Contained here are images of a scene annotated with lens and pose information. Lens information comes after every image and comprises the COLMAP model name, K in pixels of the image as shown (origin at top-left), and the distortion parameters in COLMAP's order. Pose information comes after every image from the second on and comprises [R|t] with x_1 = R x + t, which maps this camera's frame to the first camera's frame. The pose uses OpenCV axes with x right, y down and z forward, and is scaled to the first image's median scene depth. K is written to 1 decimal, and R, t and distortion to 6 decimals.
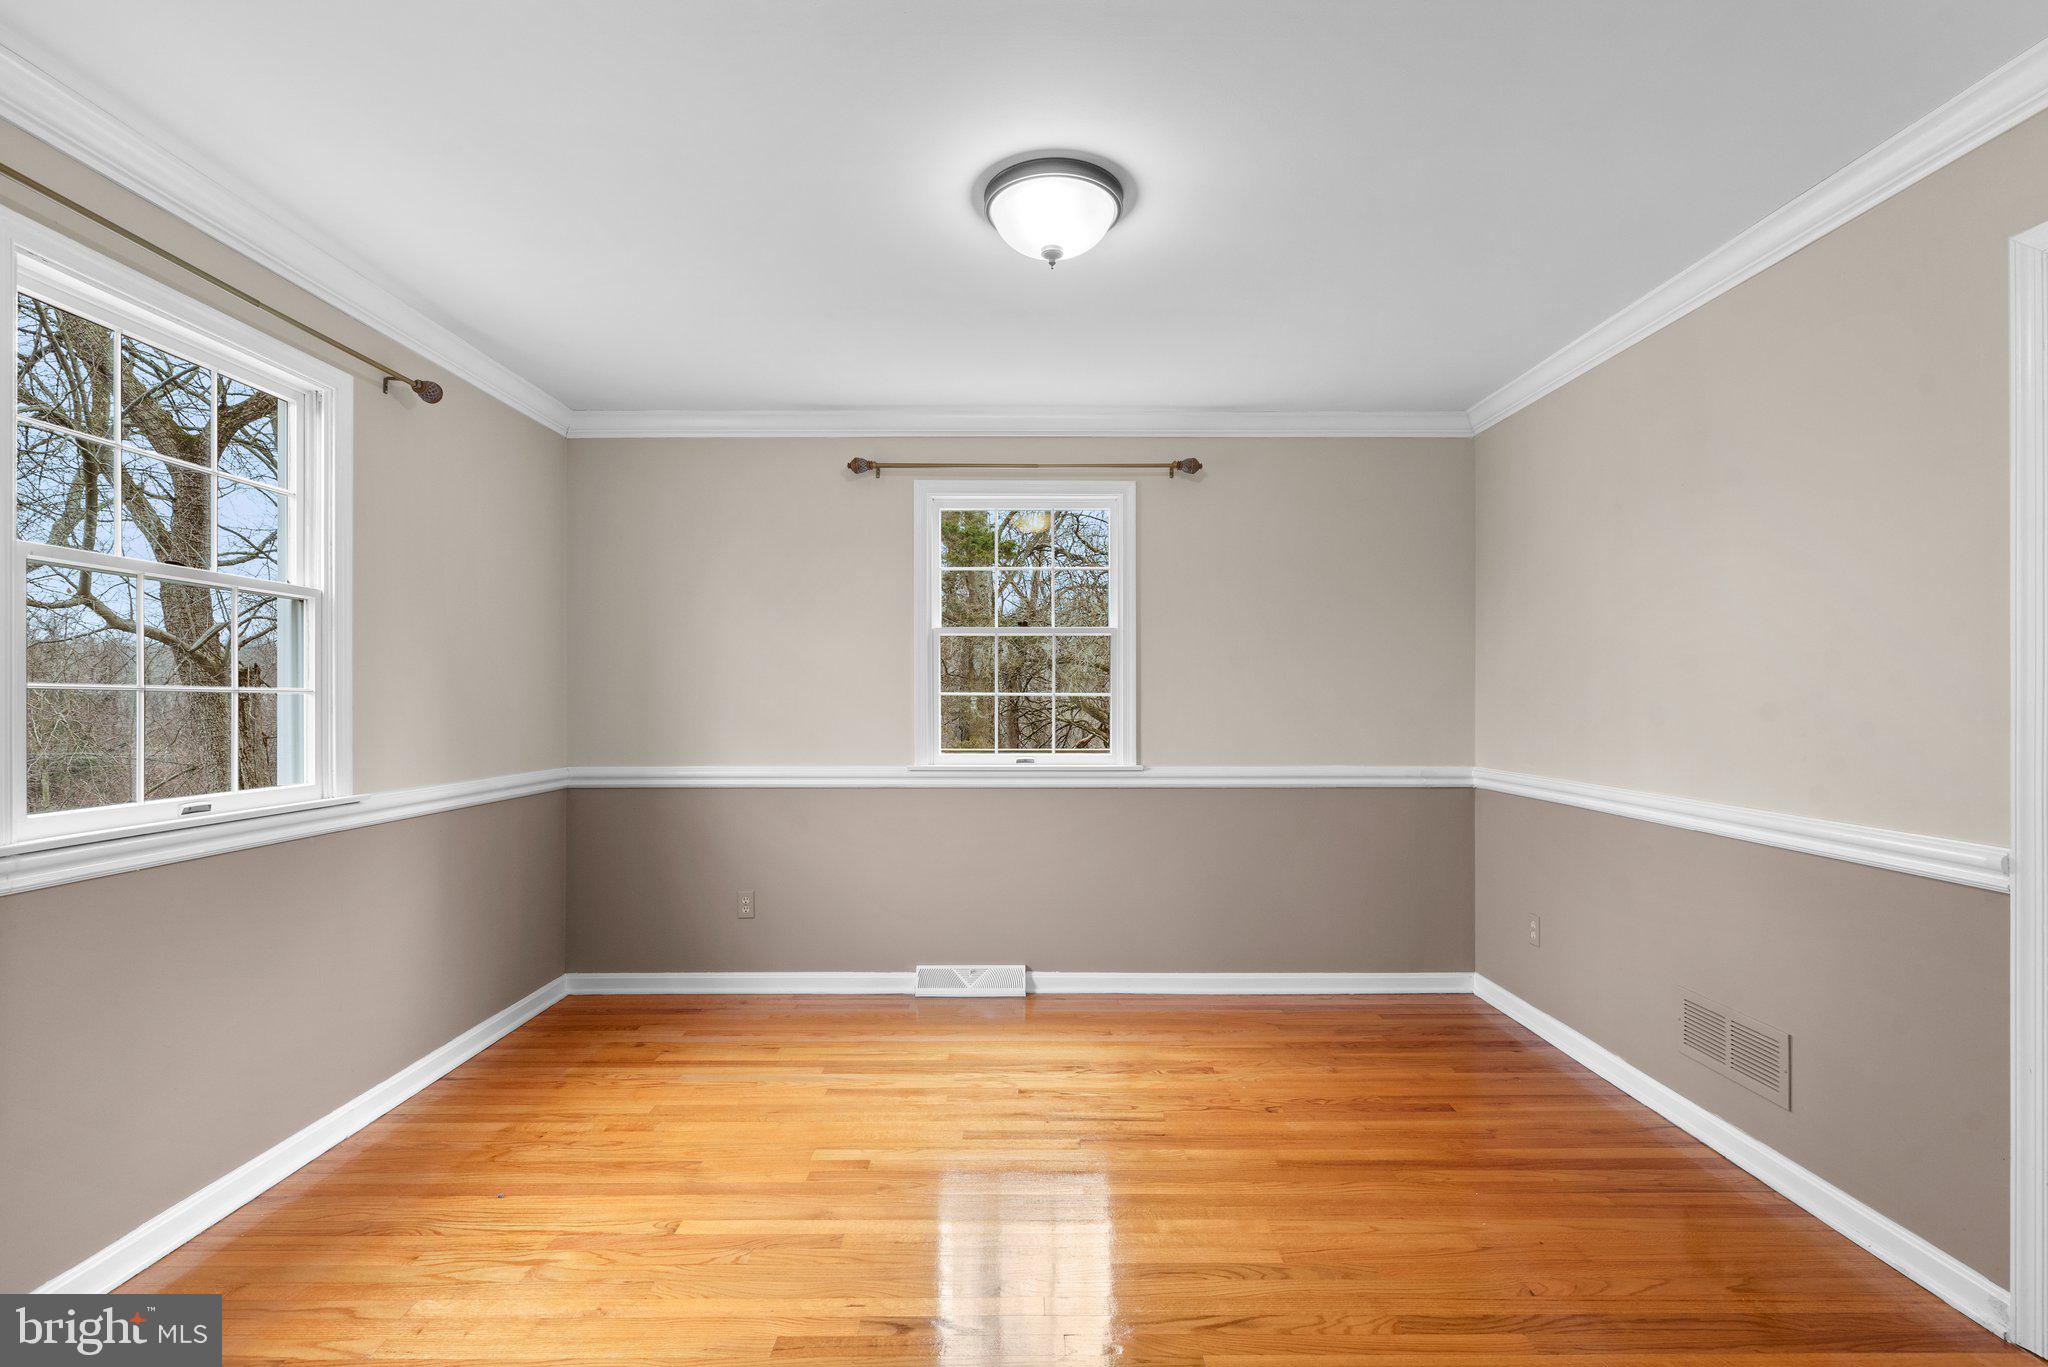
lens RADIAL K [[910.1, 0, 1022.7], [0, 910.1, 705.3], [0, 0, 1]] dist [-0.002917, -0.000819]
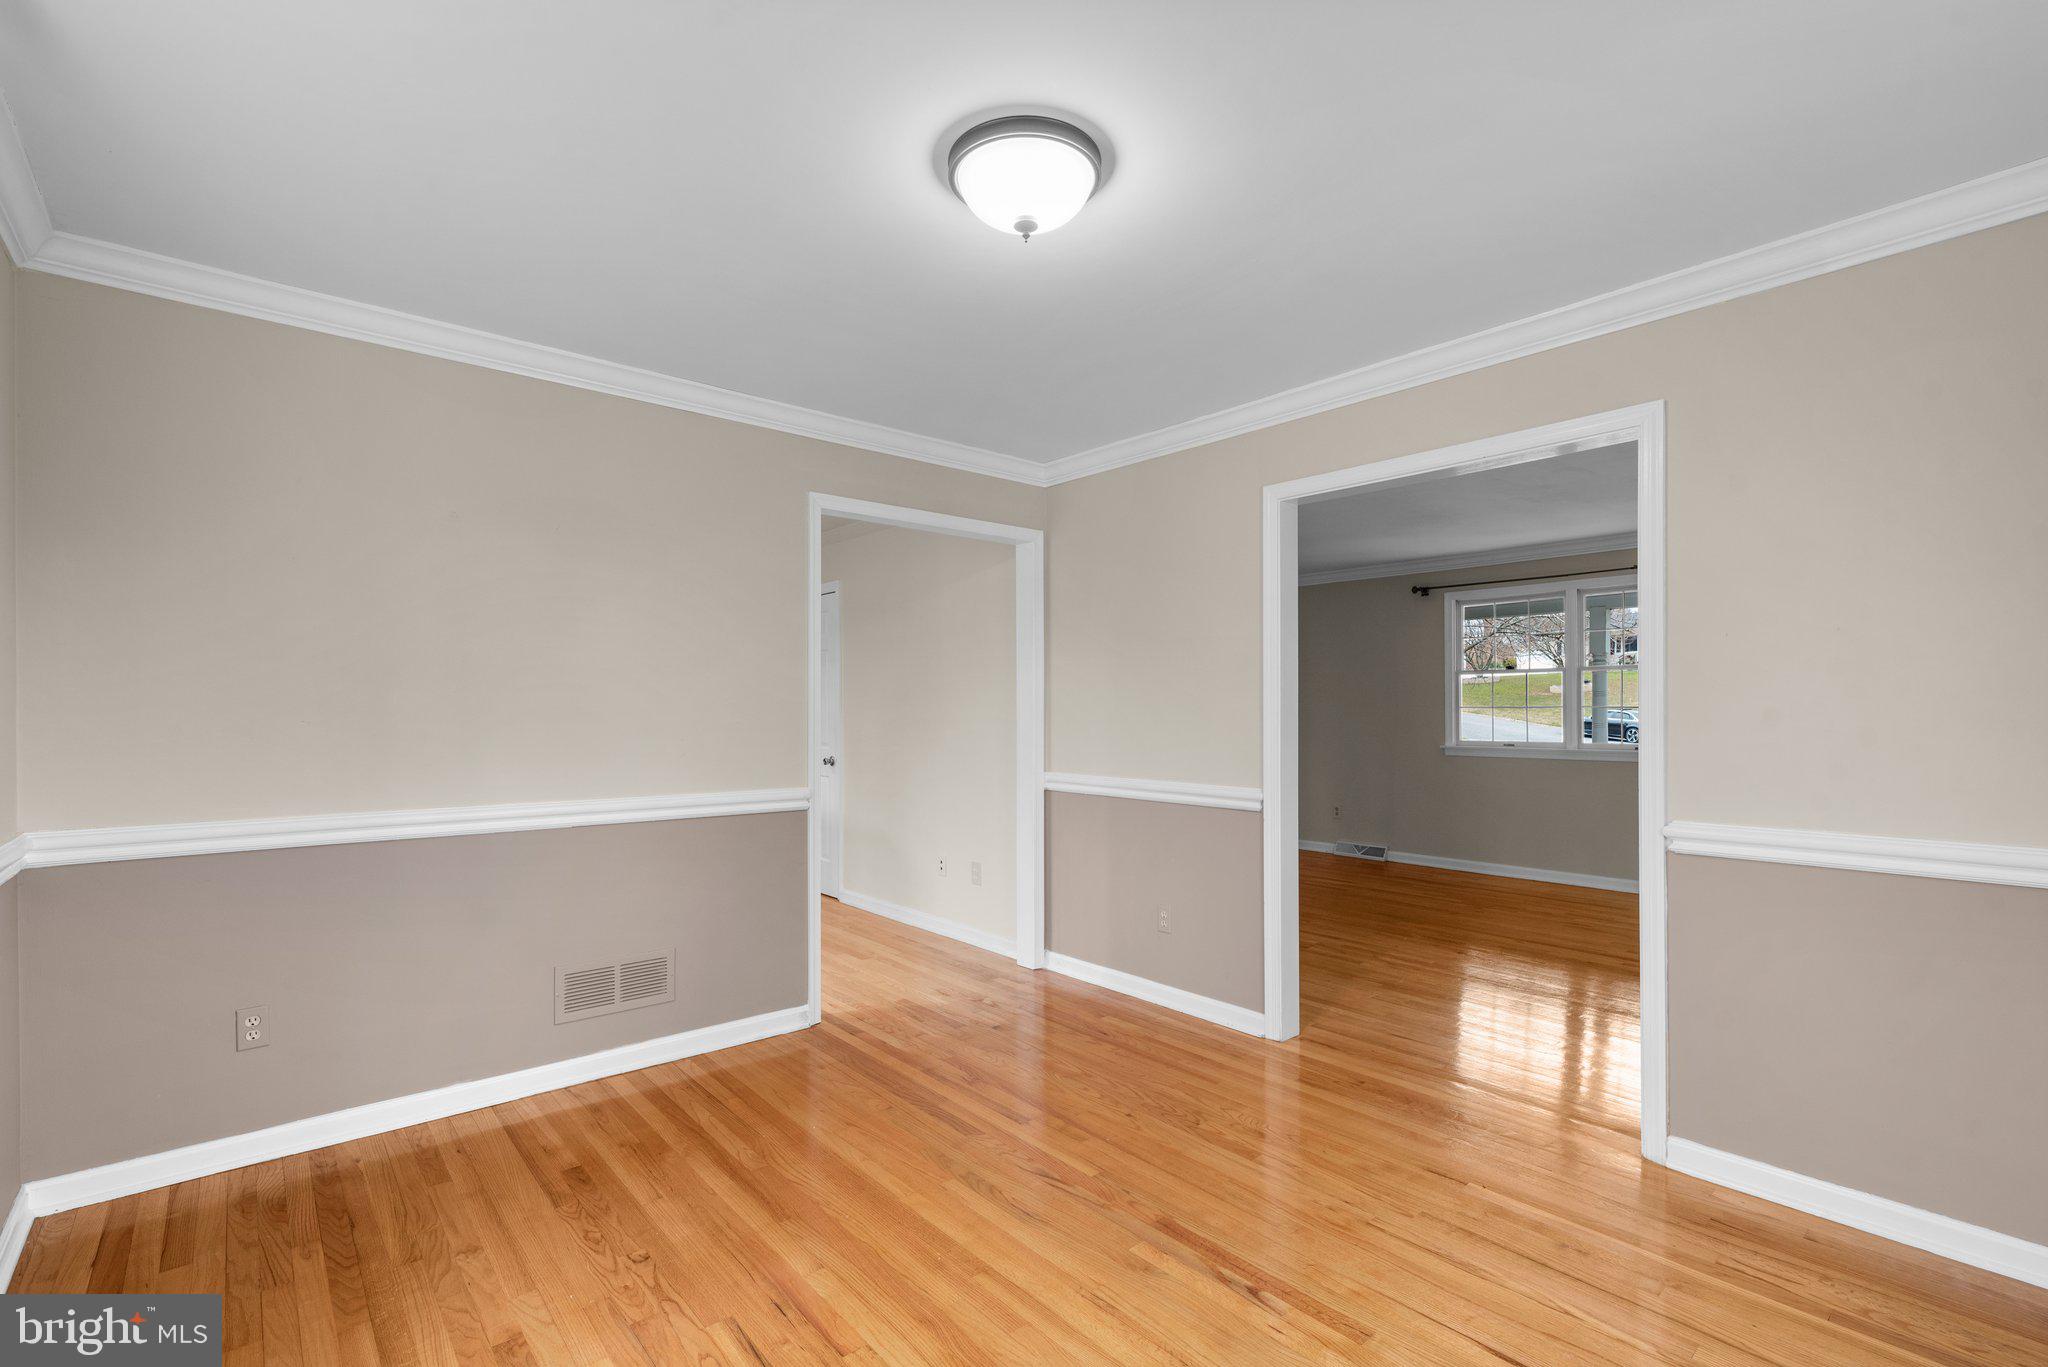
lens RADIAL K [[924.3, 0, 1021.3], [0, 924.3, 685.9], [0, 0, 1]] dist [0.001039, -0.000149]
pose [[-0.643093, 0.018590, 0.765562, -0.584426], [0.005840, 0.999795, -0.019372, -0.021219], [-0.765766, -0.007987, -0.643070, 1.370241]]
